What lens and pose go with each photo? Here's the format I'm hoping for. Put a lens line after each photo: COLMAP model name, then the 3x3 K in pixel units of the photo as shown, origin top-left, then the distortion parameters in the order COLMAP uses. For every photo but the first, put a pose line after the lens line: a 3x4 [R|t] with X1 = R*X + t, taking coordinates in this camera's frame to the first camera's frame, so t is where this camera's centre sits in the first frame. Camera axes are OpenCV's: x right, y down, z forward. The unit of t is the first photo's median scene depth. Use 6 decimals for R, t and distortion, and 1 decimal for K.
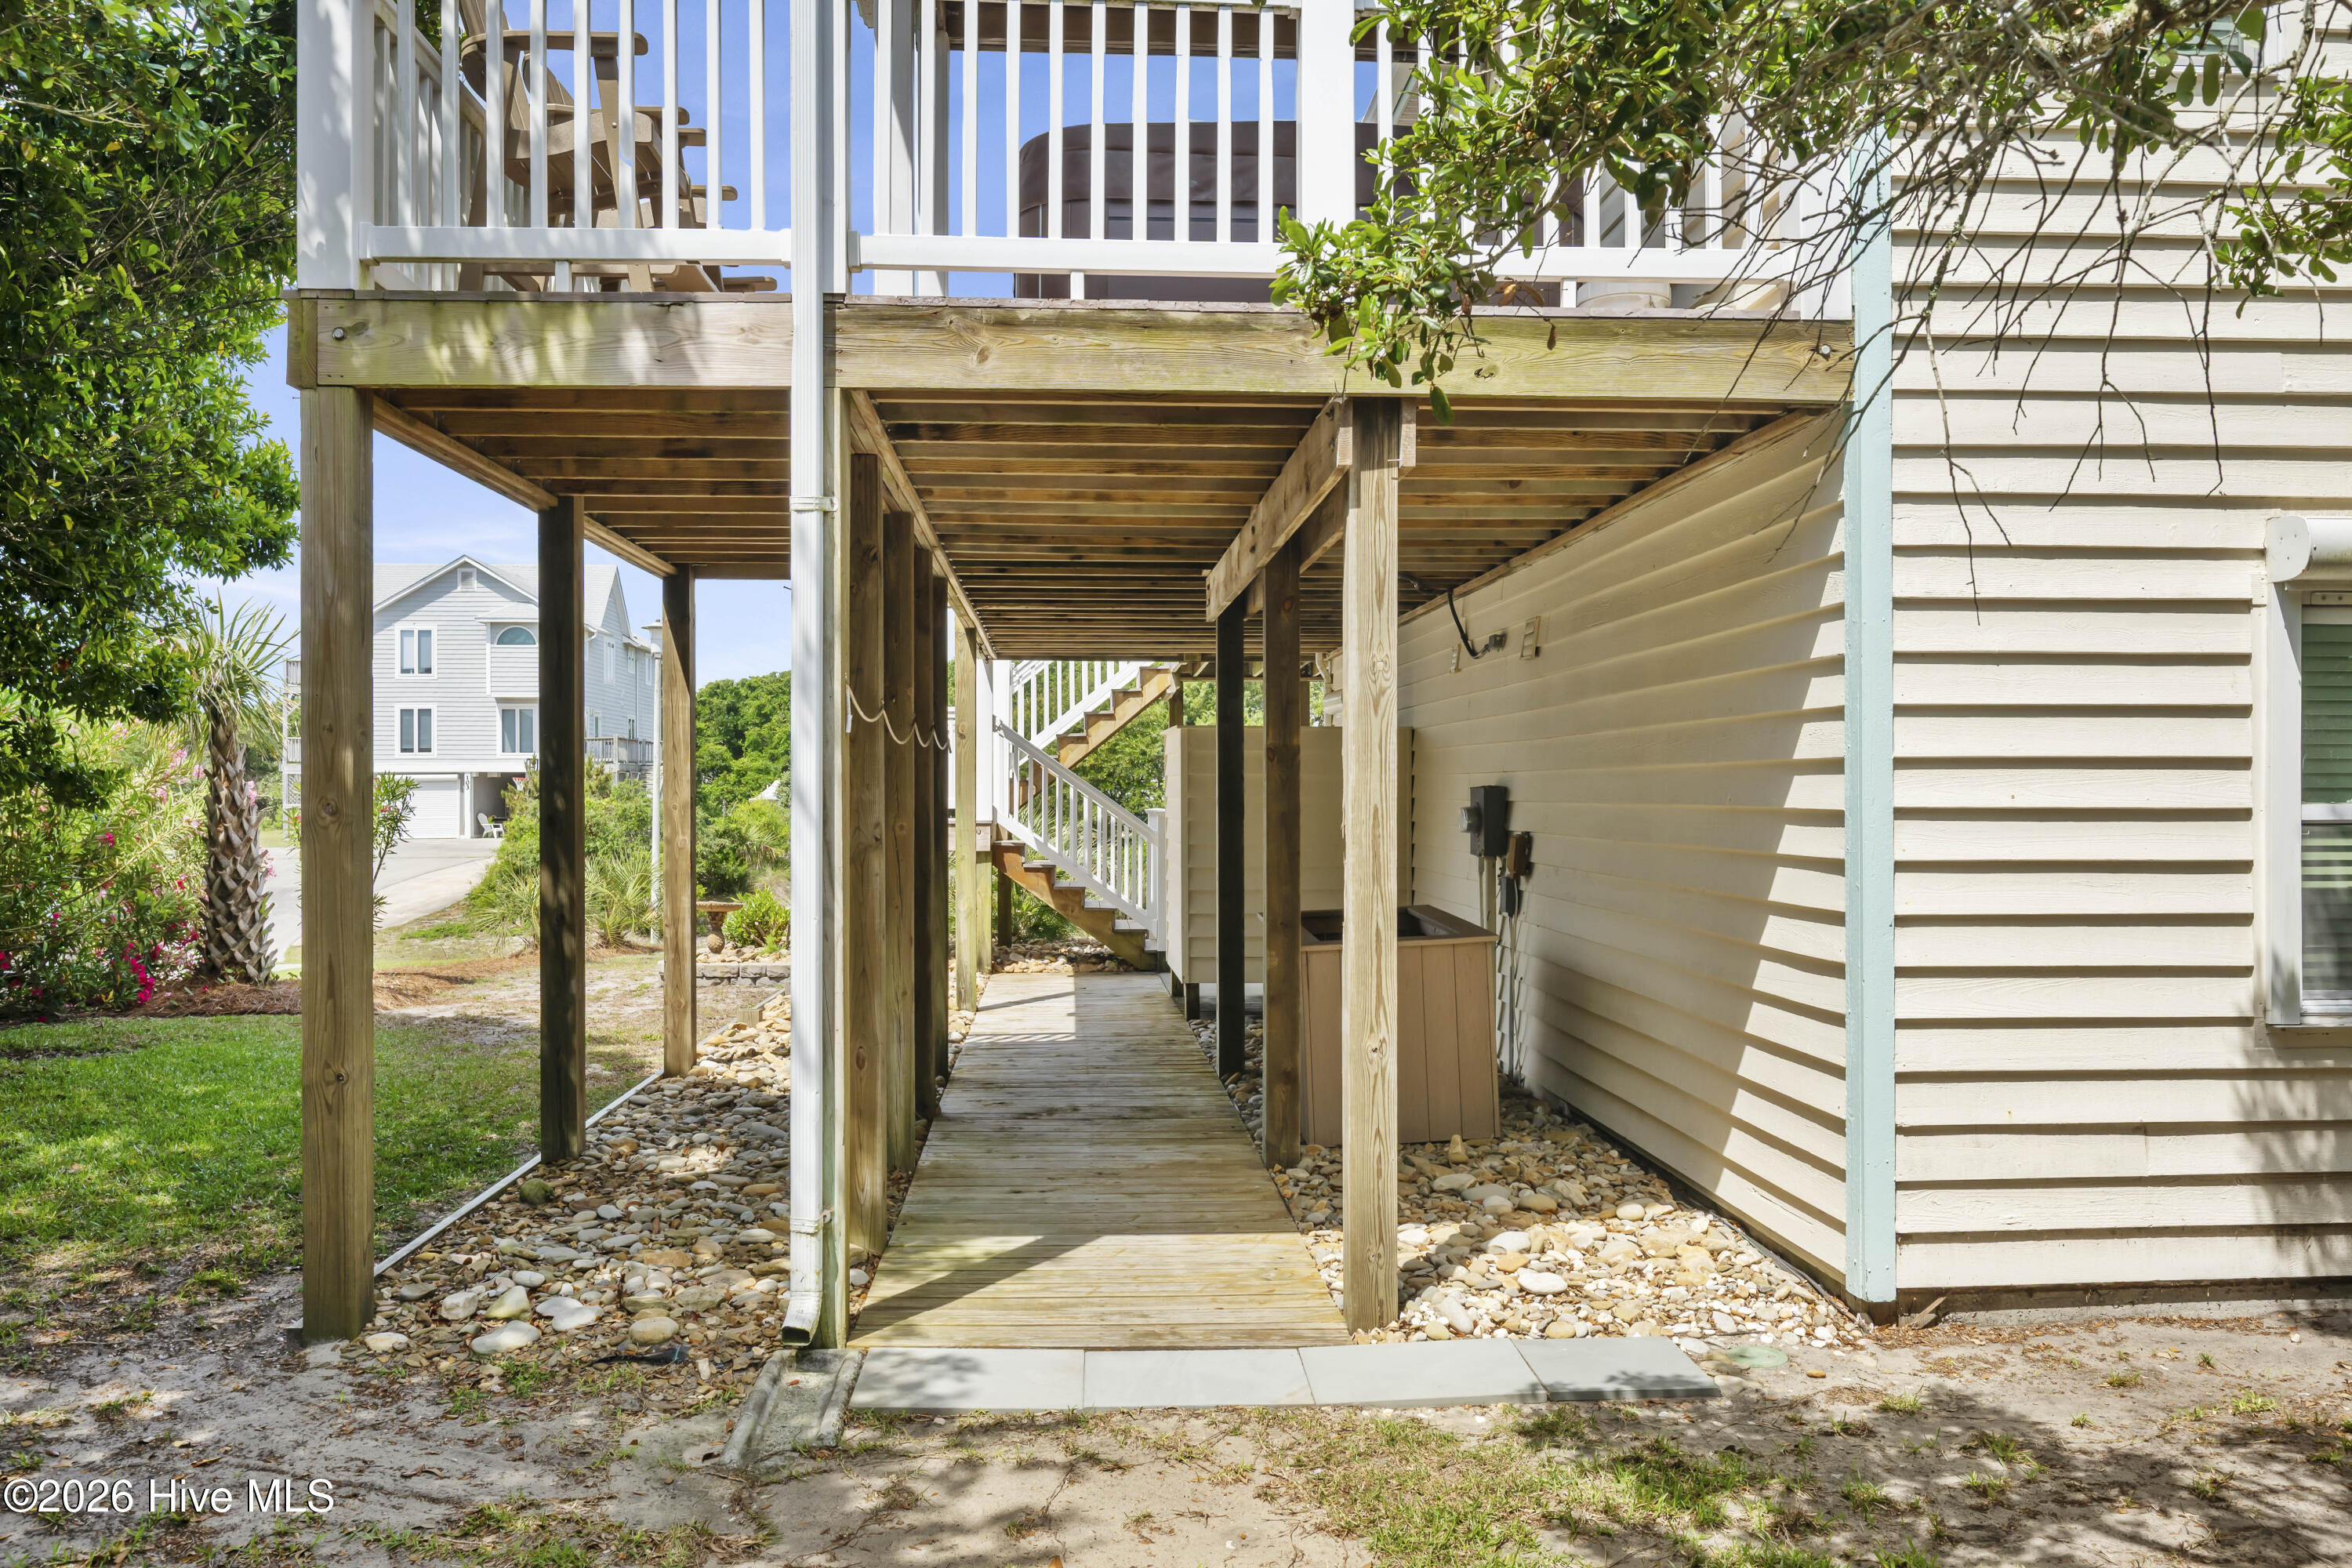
lens RADIAL K [[1773.4, 0, 1175.5], [0, 1773.4, 784.3], [0, 0, 1]] dist [0.000099, 0.000865]
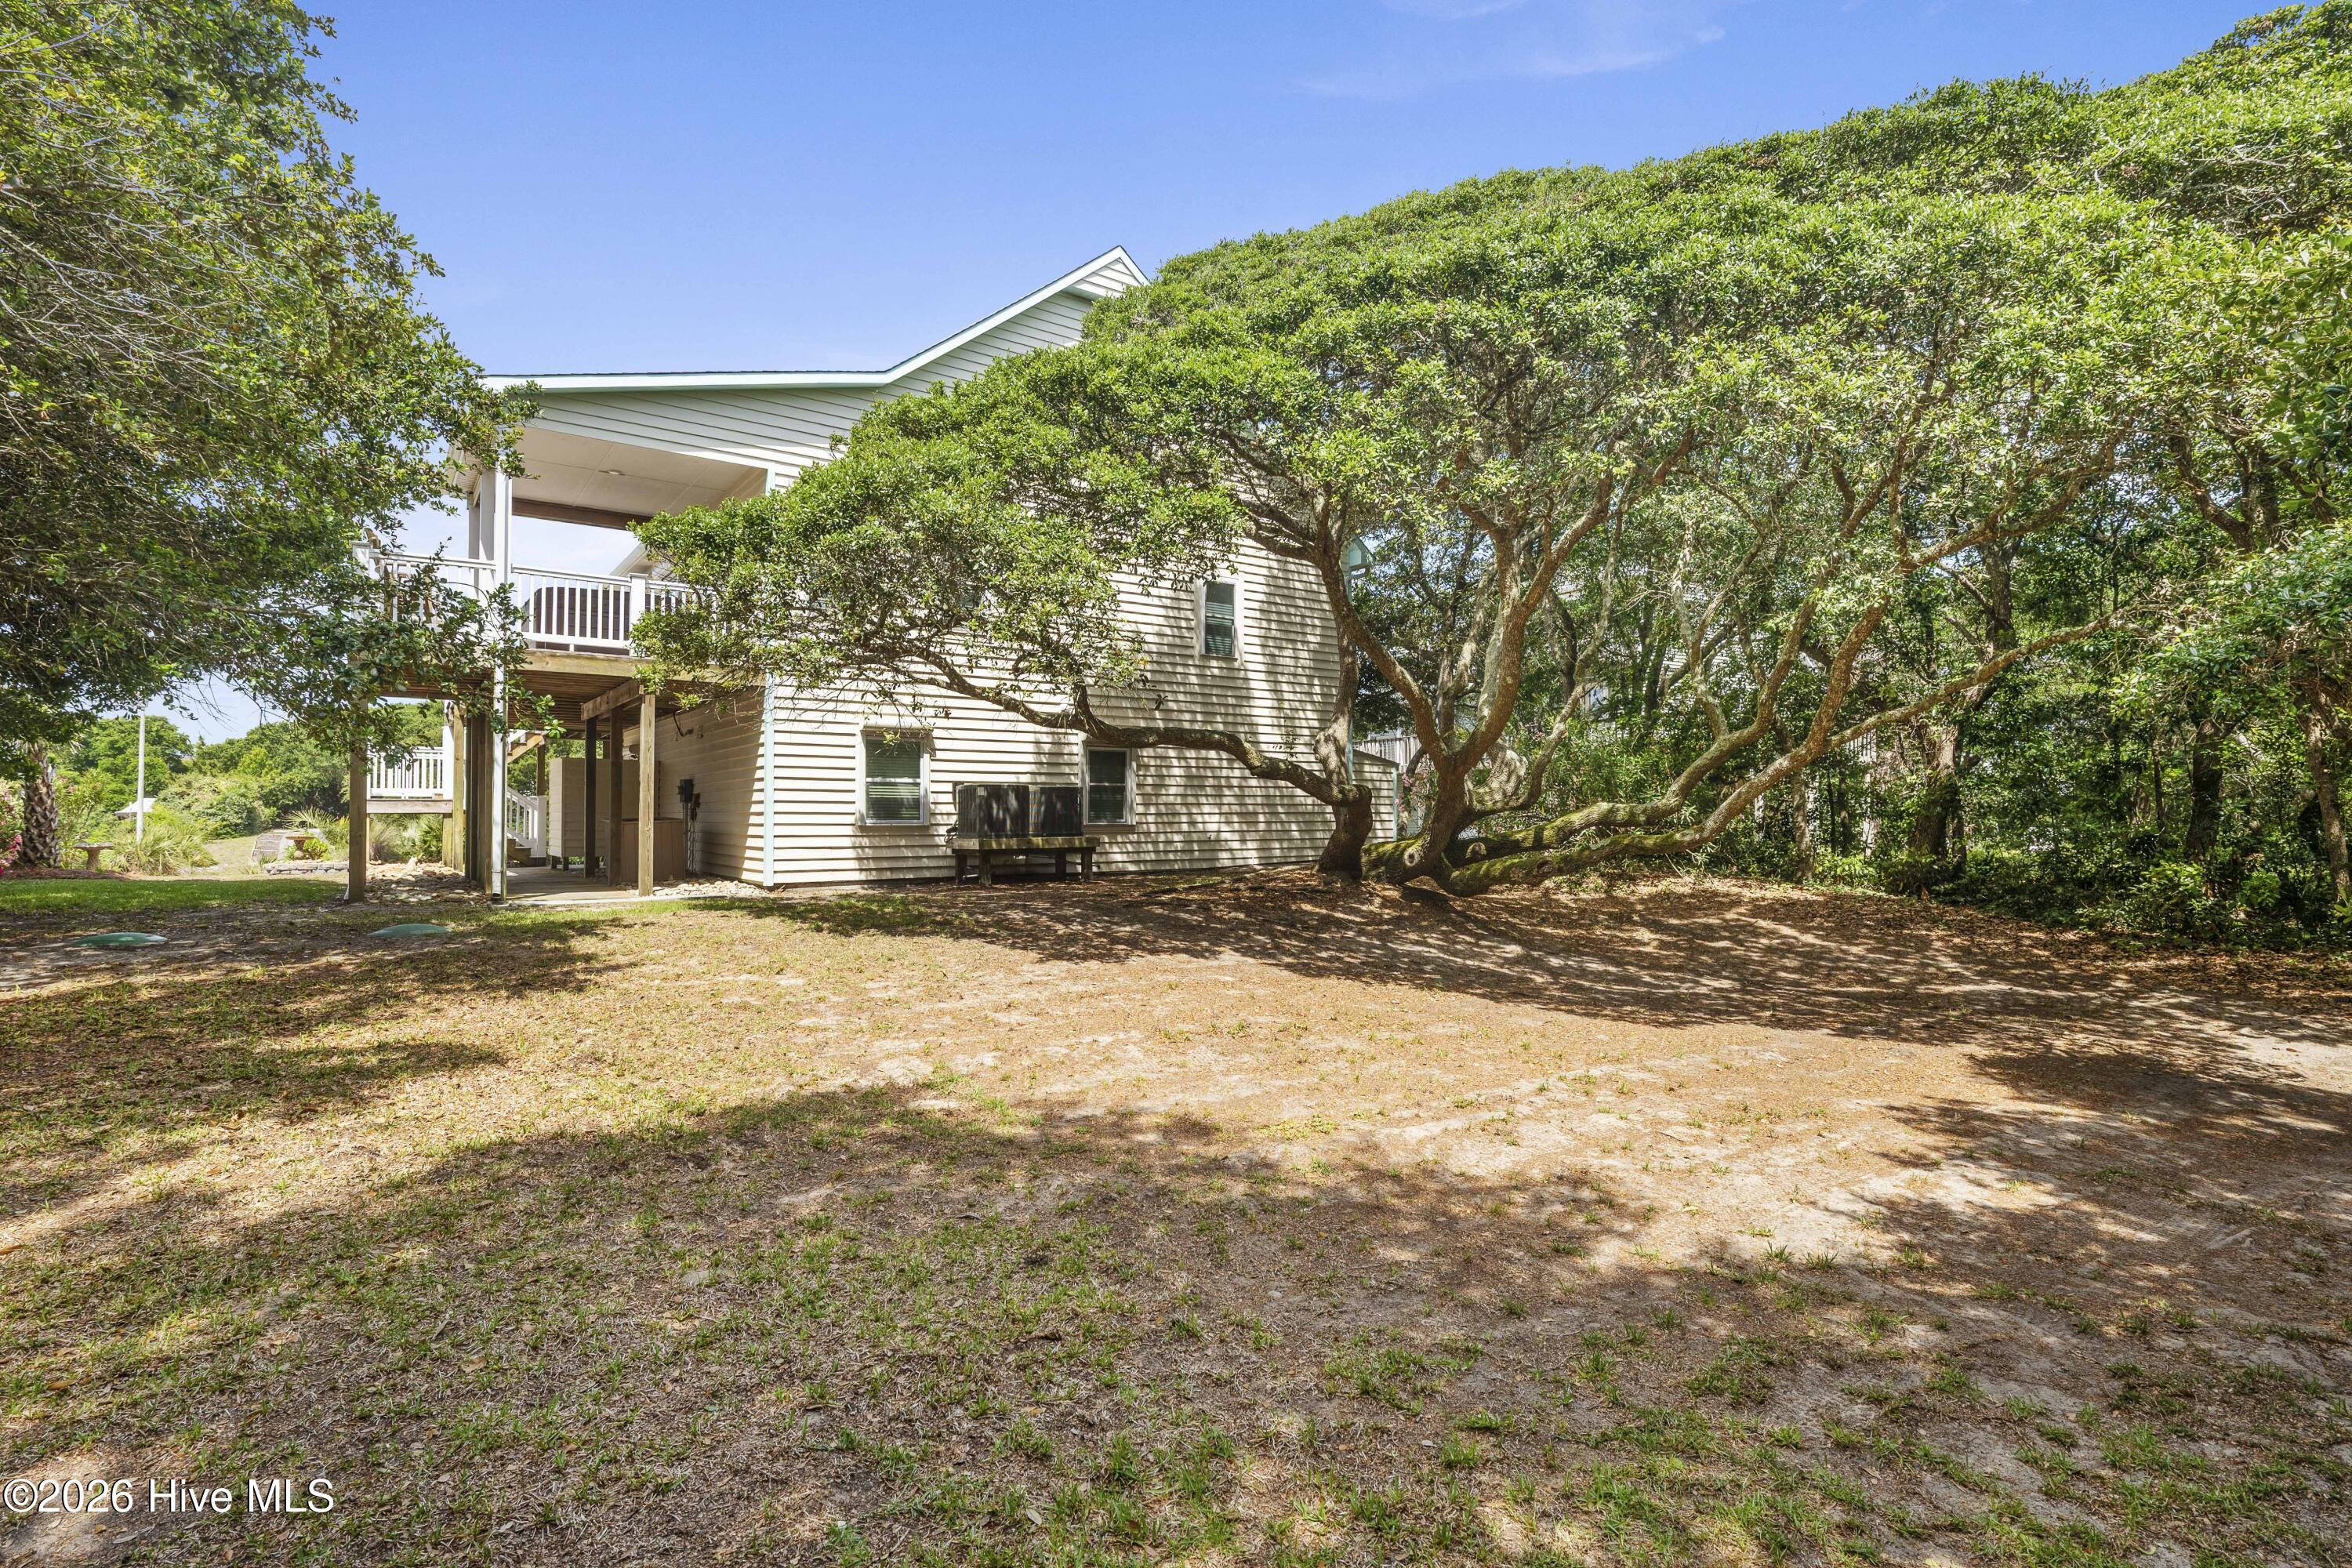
lens RADIAL K [[1130.2, 0, 1181.4], [0, 1130.2, 787.8], [0, 0, 1]] dist [0.002252, 0.000260]
pose [[0.846022, 0.014678, 0.532946, -0.248546], [-0.003066, 0.999738, -0.022668, 0.101160], [-0.533139, 0.017544, 0.845846, -1.956106]]
